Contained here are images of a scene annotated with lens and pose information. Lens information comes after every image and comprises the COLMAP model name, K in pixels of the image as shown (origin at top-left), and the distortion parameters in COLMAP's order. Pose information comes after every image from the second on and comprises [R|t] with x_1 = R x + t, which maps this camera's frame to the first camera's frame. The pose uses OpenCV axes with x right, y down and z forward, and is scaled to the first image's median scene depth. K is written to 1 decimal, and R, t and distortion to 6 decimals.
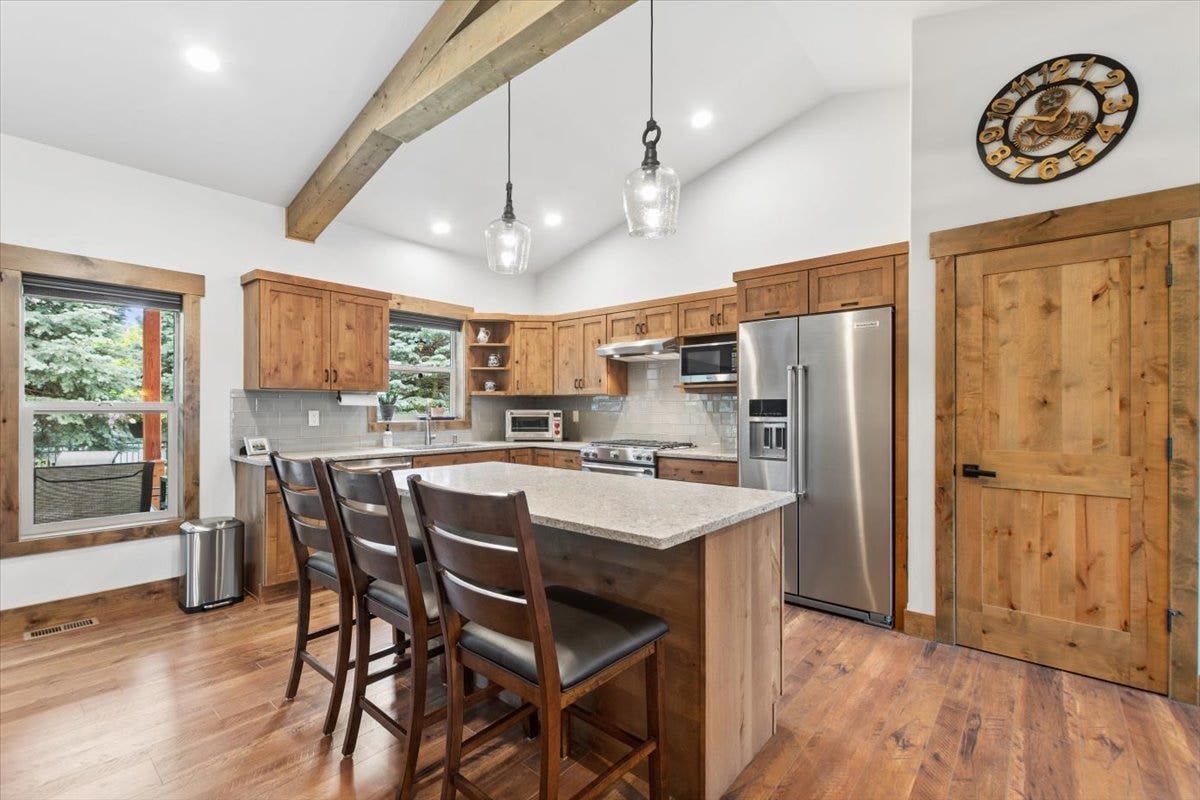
lens RADIAL K [[519.1, 0, 600.1], [0, 519.1, 405.4], [0, 0, 1]] dist [0.002177, 0.000059]
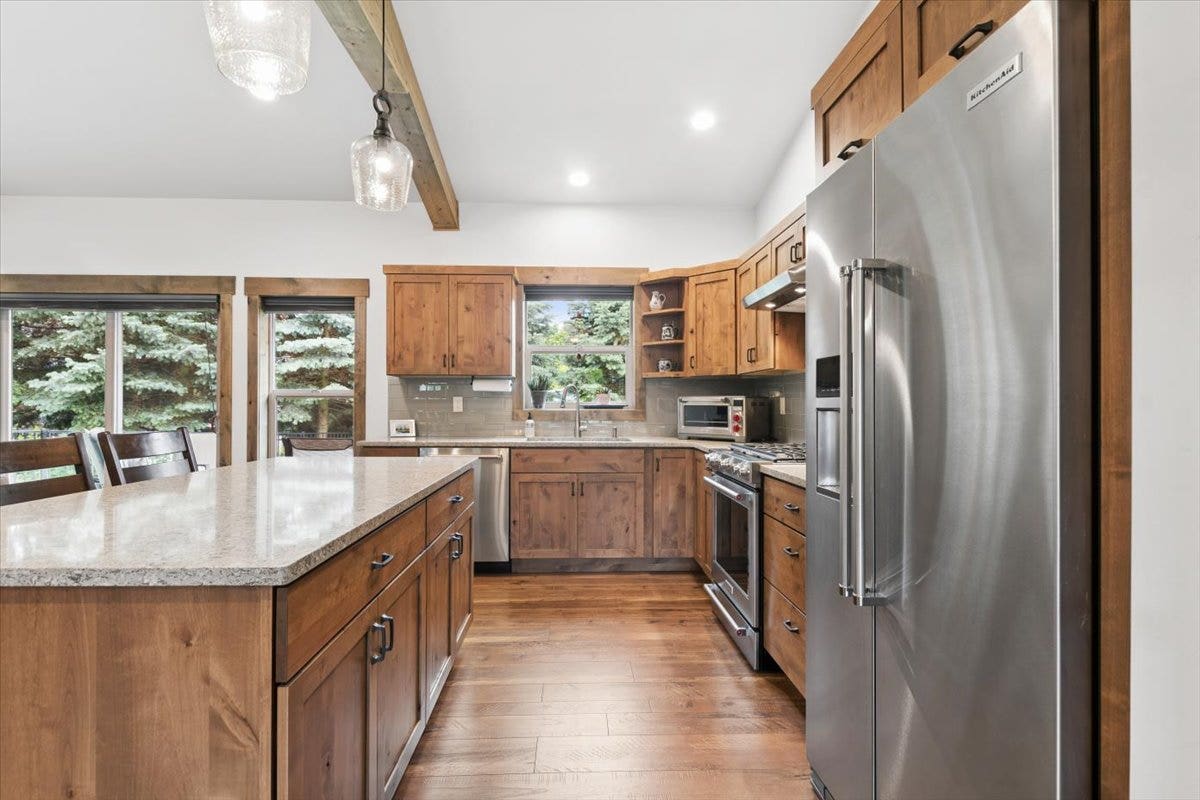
lens RADIAL K [[583.9, 0, 596.8], [0, 583.9, 398.1], [0, 0, 1]] dist [-0.003252, 0.000035]
pose [[0.674585, -0.006419, -0.738169, 0.376239], [0.002030, 0.999975, -0.006841, 0.017271], [0.738195, 0.003117, 0.674581, 0.360149]]
